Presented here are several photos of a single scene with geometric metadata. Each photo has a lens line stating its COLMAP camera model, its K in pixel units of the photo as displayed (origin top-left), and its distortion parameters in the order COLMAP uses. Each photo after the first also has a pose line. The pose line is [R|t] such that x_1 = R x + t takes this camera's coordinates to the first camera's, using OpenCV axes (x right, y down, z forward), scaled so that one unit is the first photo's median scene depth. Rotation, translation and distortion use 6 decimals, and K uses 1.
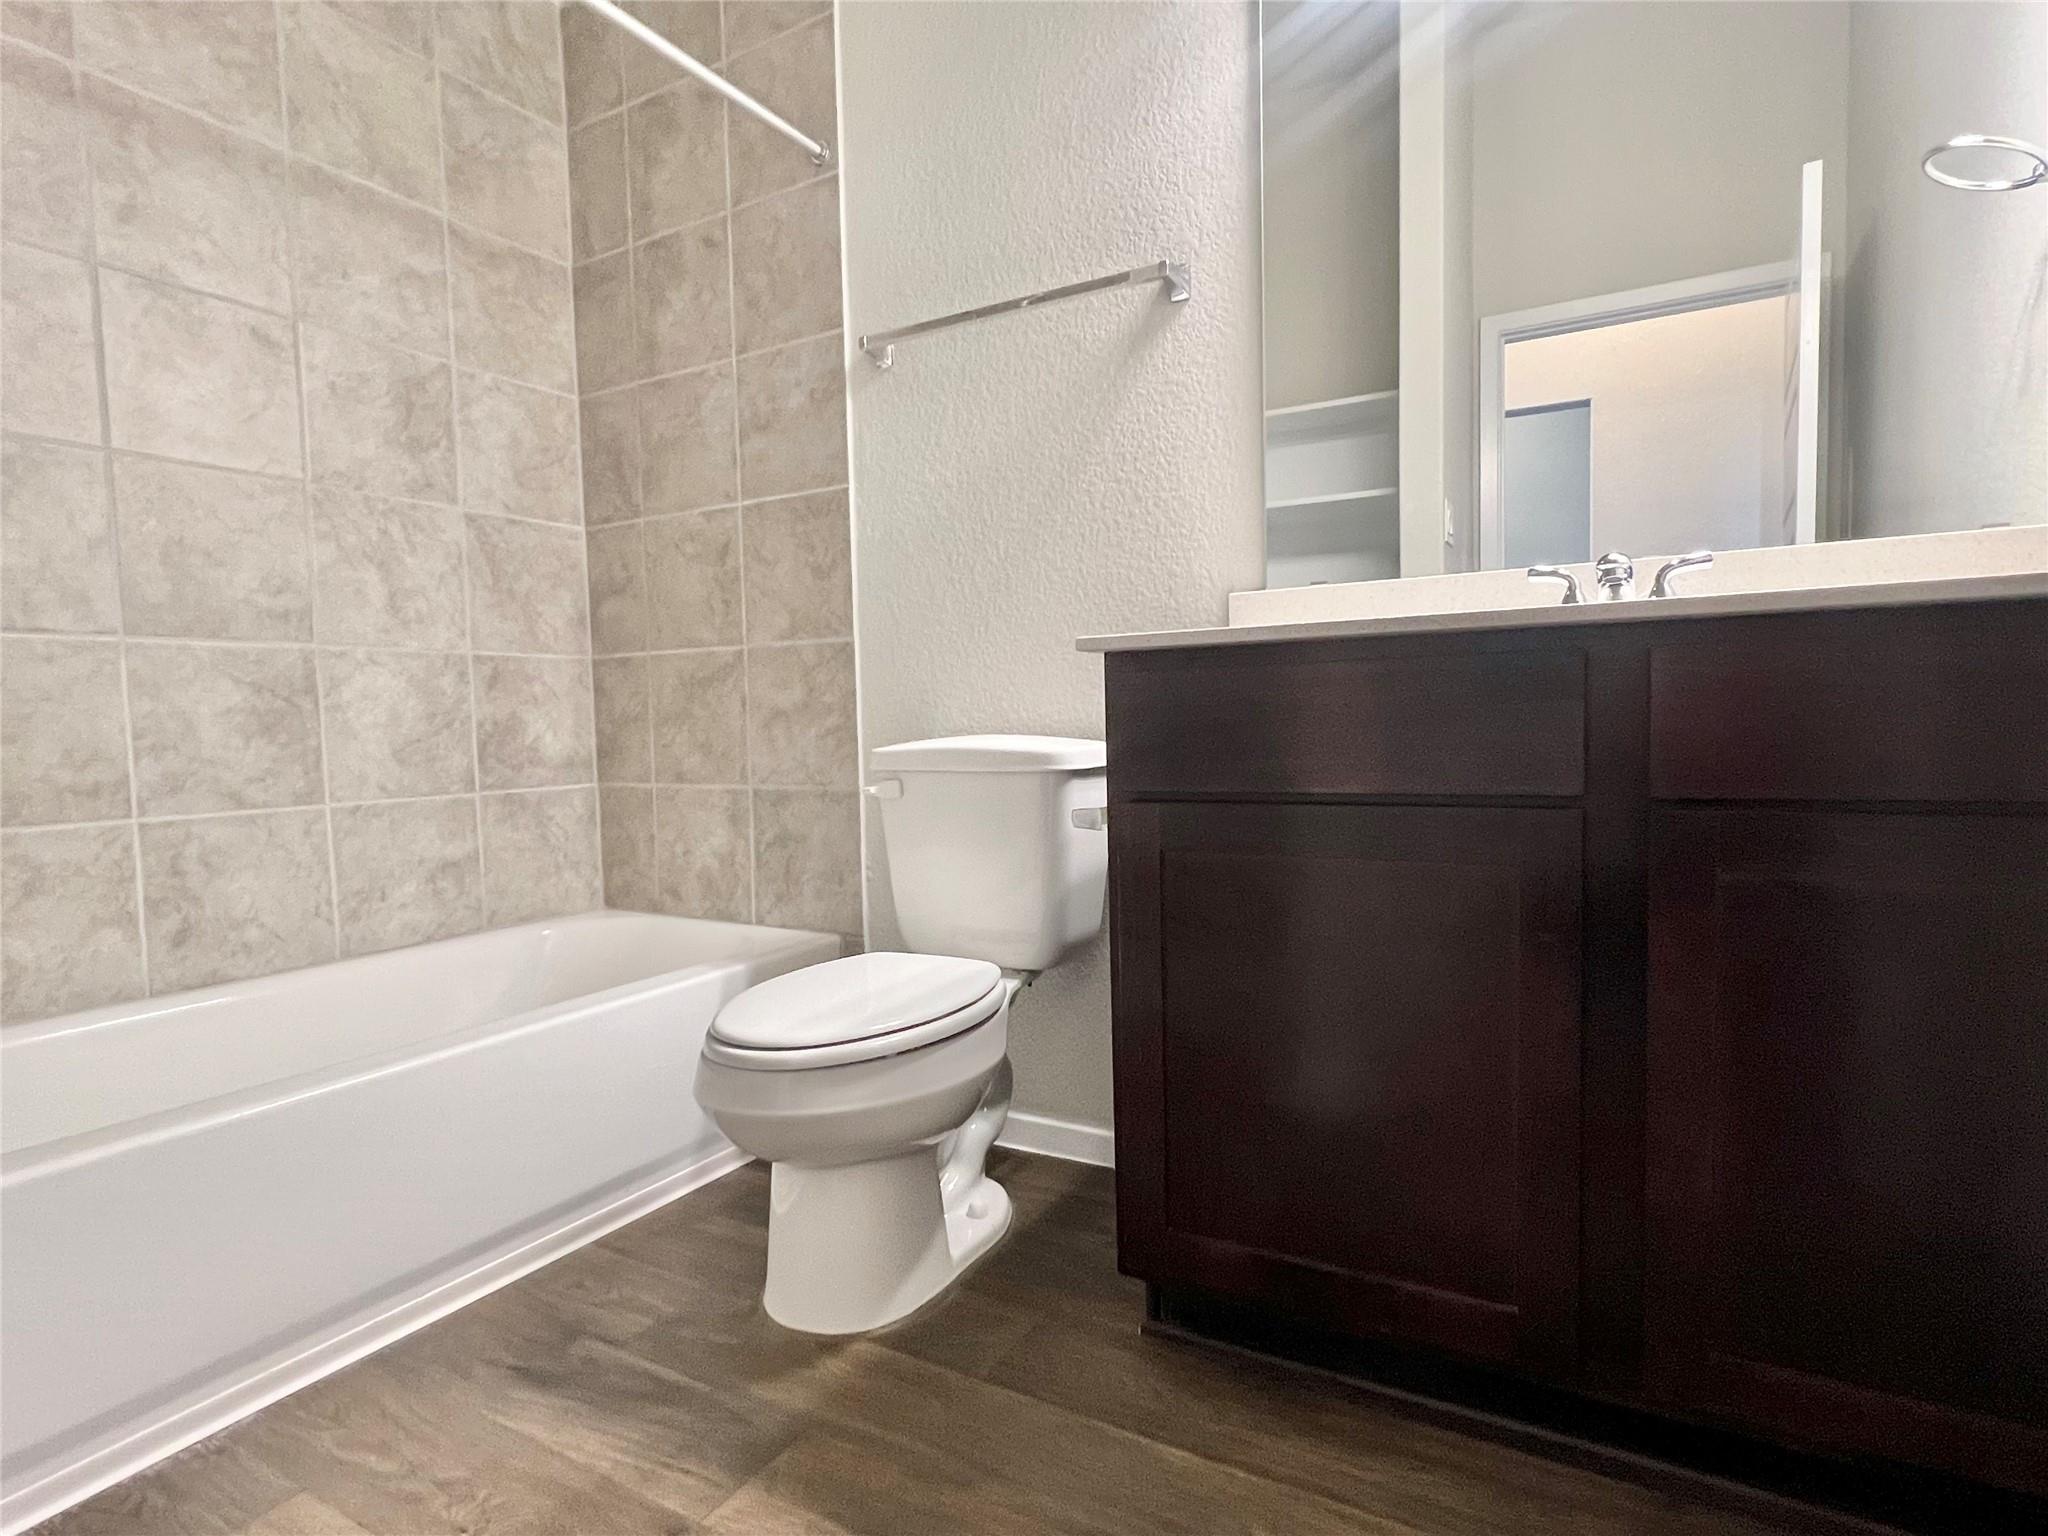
lens RADIAL K [[1083.7, 0, 1019.0], [0, 1083.7, 778.4], [0, 0, 1]] dist [-0.001587, 0.000963]
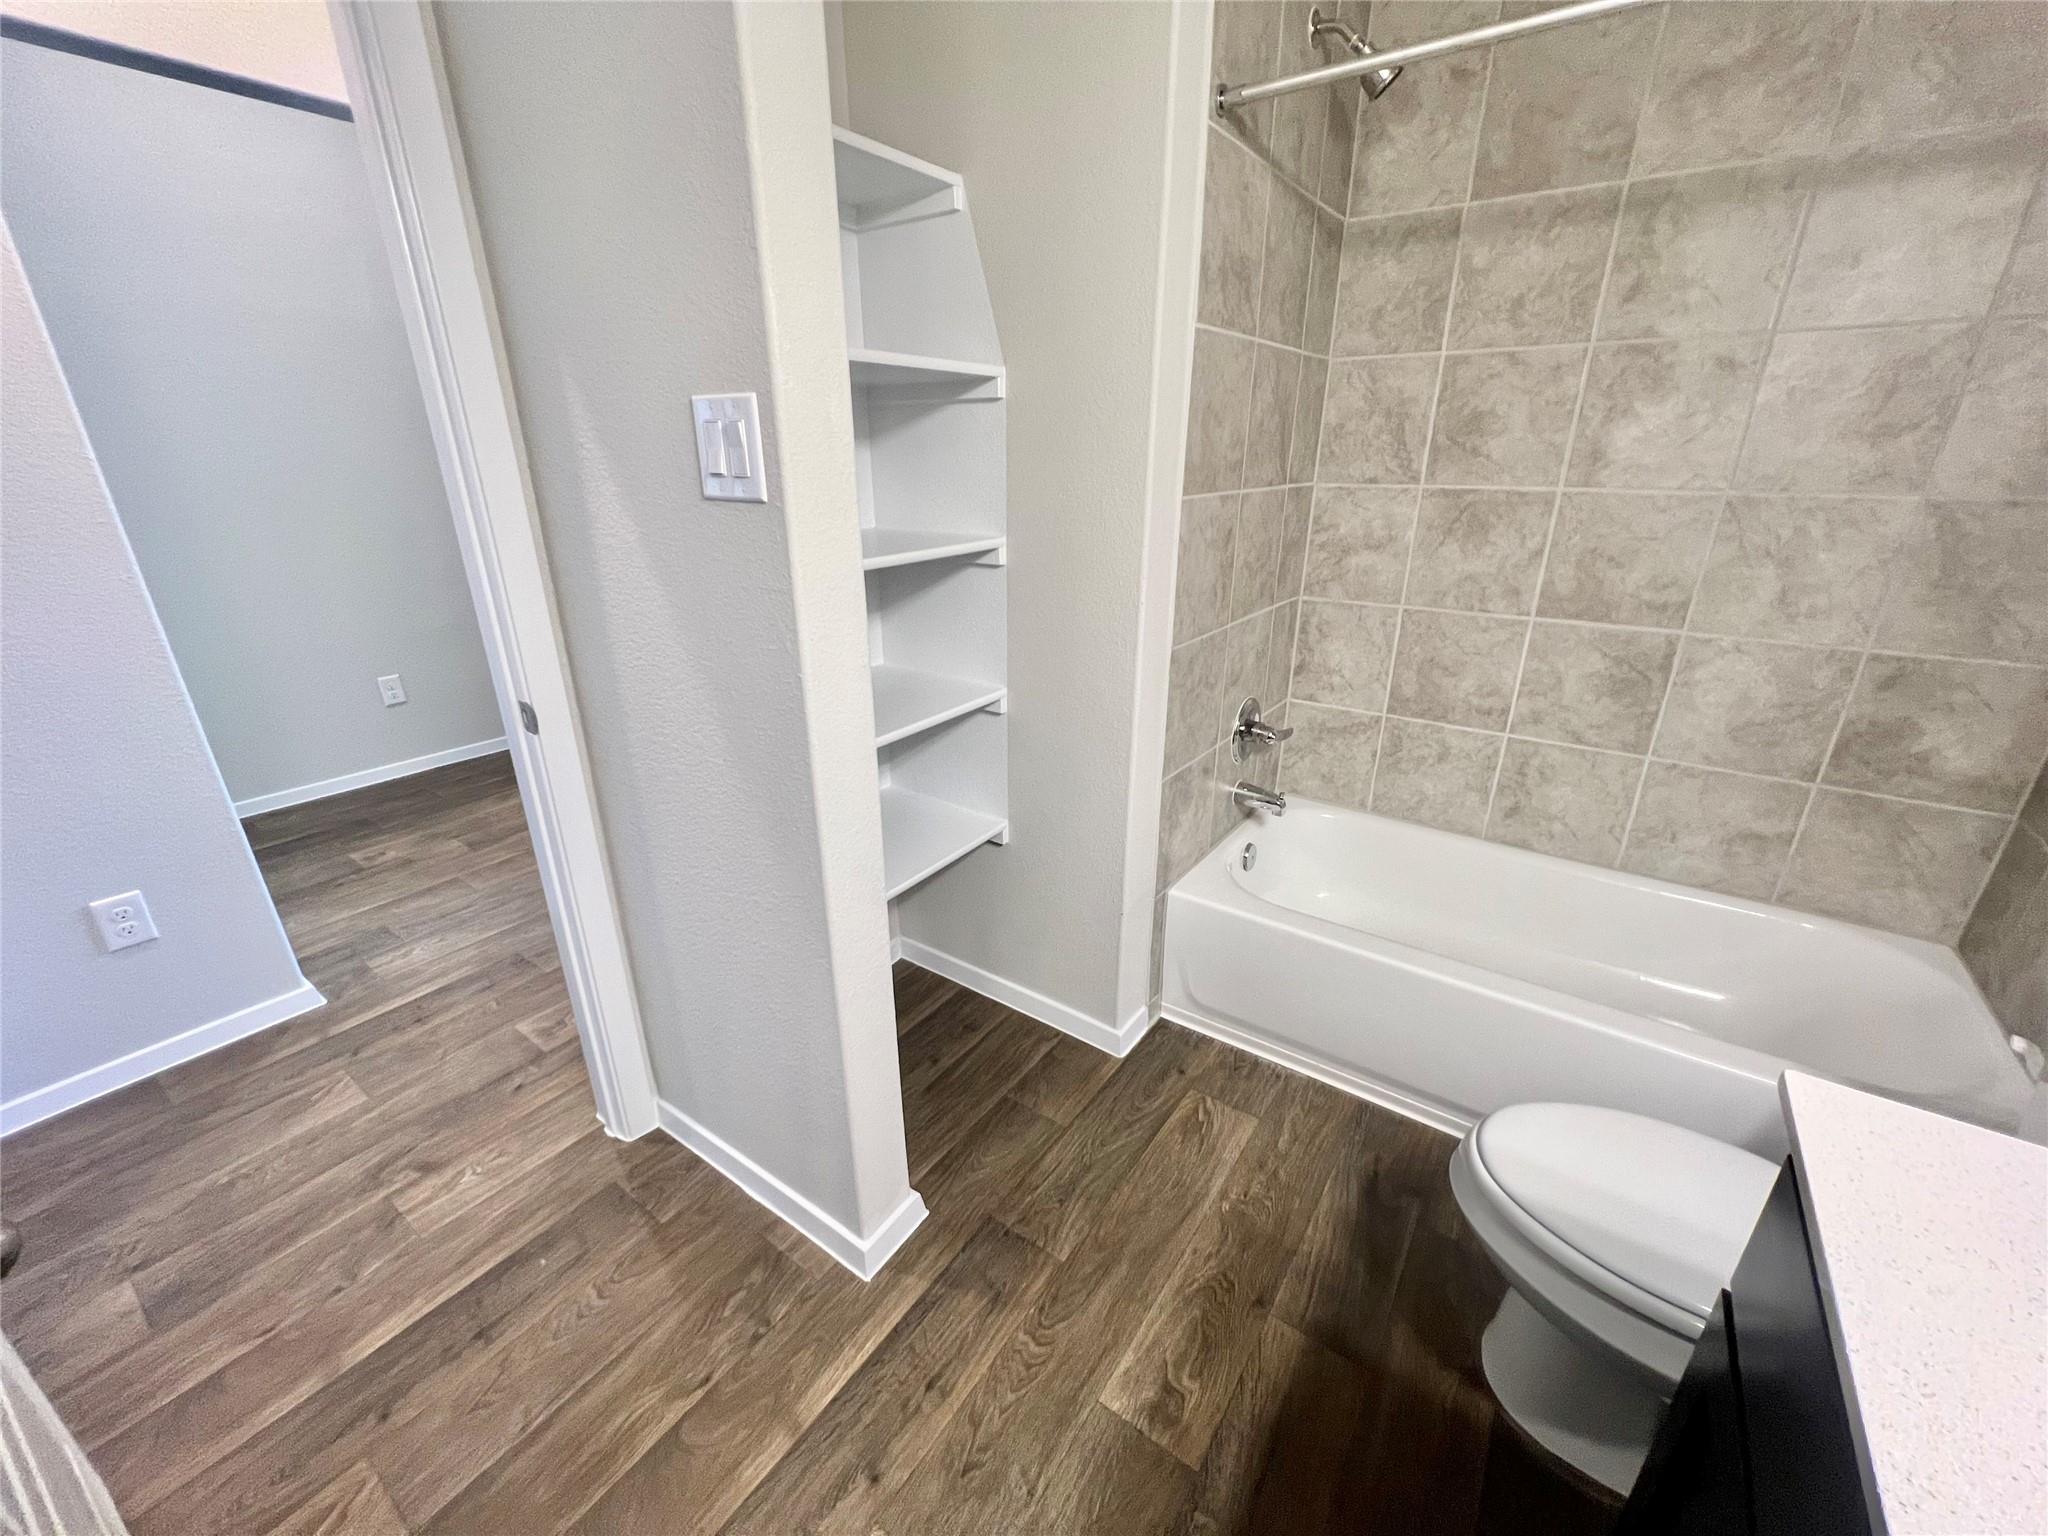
lens RADIAL K [[820.9, 0, 1025.8], [0, 820.9, 765.2], [0, 0, 1]] dist [0.002158, 0.000510]
pose [[-0.082850, 0.377737, -0.922199, 0.312043], [-0.048513, 0.922754, 0.382323, -0.300207], [0.995380, 0.076414, -0.058125, 0.334130]]
